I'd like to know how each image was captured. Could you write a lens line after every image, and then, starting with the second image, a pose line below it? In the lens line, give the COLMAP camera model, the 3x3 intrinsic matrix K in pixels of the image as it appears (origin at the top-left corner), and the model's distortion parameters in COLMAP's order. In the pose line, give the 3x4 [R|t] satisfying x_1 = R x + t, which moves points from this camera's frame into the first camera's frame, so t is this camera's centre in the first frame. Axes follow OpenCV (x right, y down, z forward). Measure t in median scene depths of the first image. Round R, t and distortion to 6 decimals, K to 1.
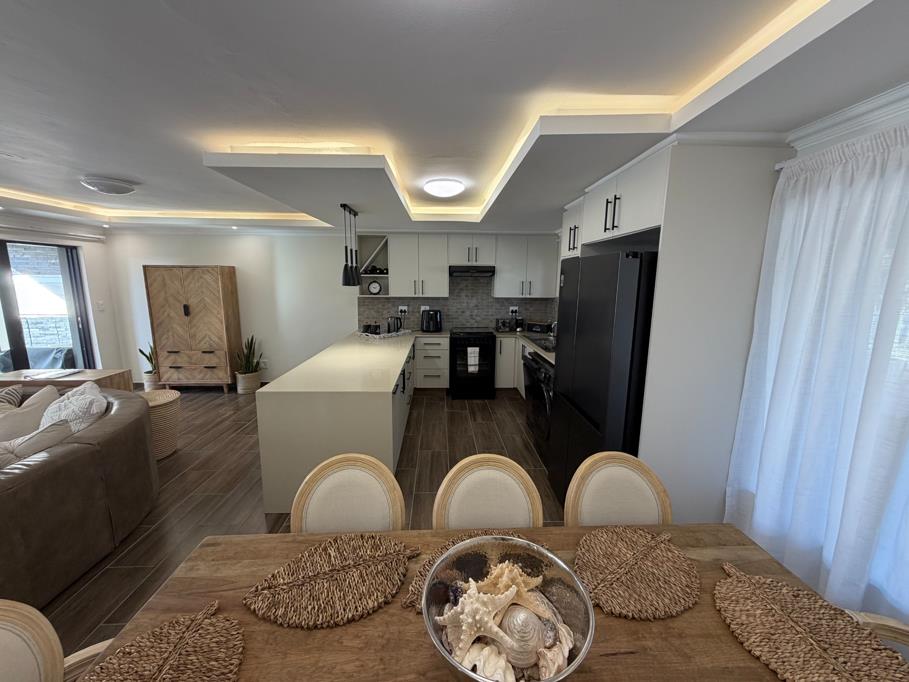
lens RADIAL K [[362.8, 0, 454.5], [0, 362.8, 341.0], [0, 0, 1]] dist [0.001894, 0.000402]
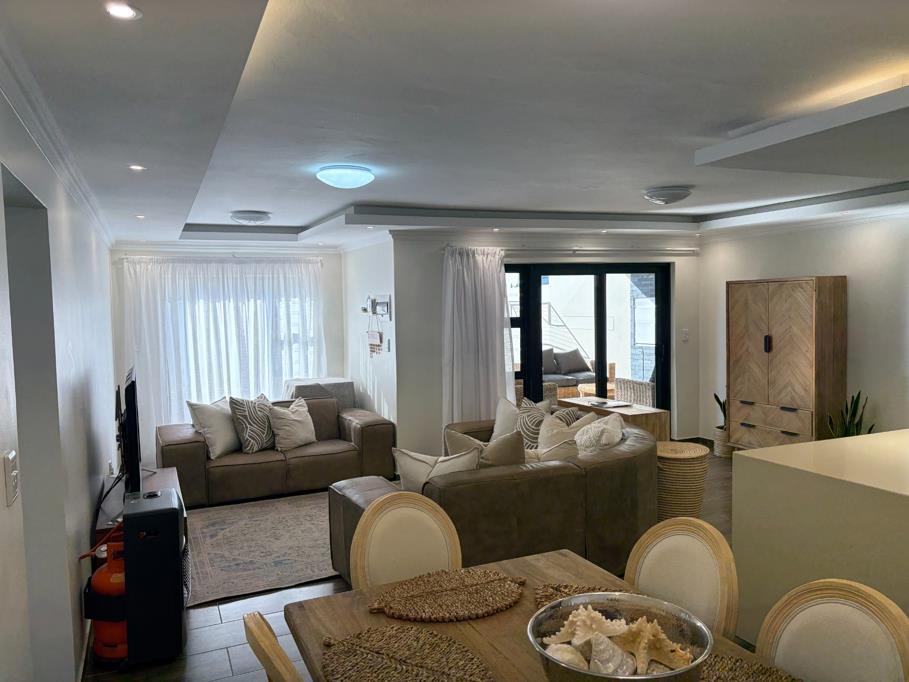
lens RADIAL K [[700.8, 0, 454.5], [0, 700.8, 341.0], [0, 0, 1]] dist [0.006019, 0.003011]
pose [[0.363708, 0.034241, -0.930883, 0.273382], [-0.130724, 0.991311, -0.014612, 0.006301], [0.922295, 0.127003, 0.365024, -0.024303]]
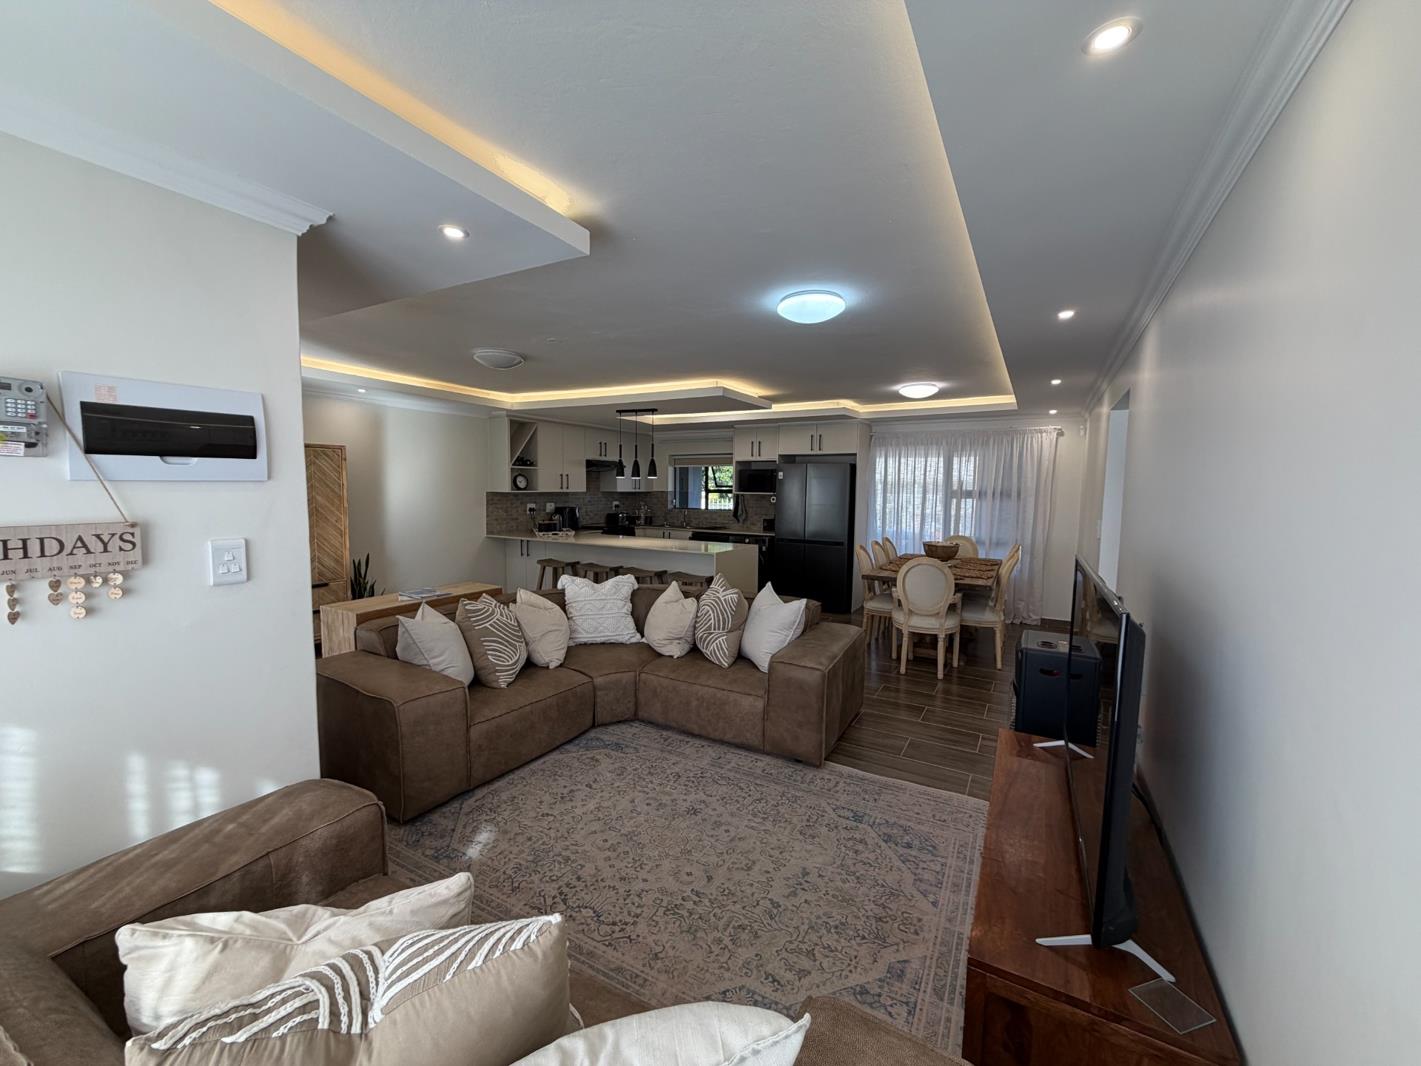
lens RADIAL K [[567.2, 0, 710.5], [0, 567.2, 533.0], [0, 0, 1]] dist [0.001894, 0.000402]
pose [[0.532926, -0.070052, 0.843257, -1.141612], [0.131303, 0.991342, -0.000627, 0.030074], [-0.835912, 0.111057, 0.537510, -0.063804]]
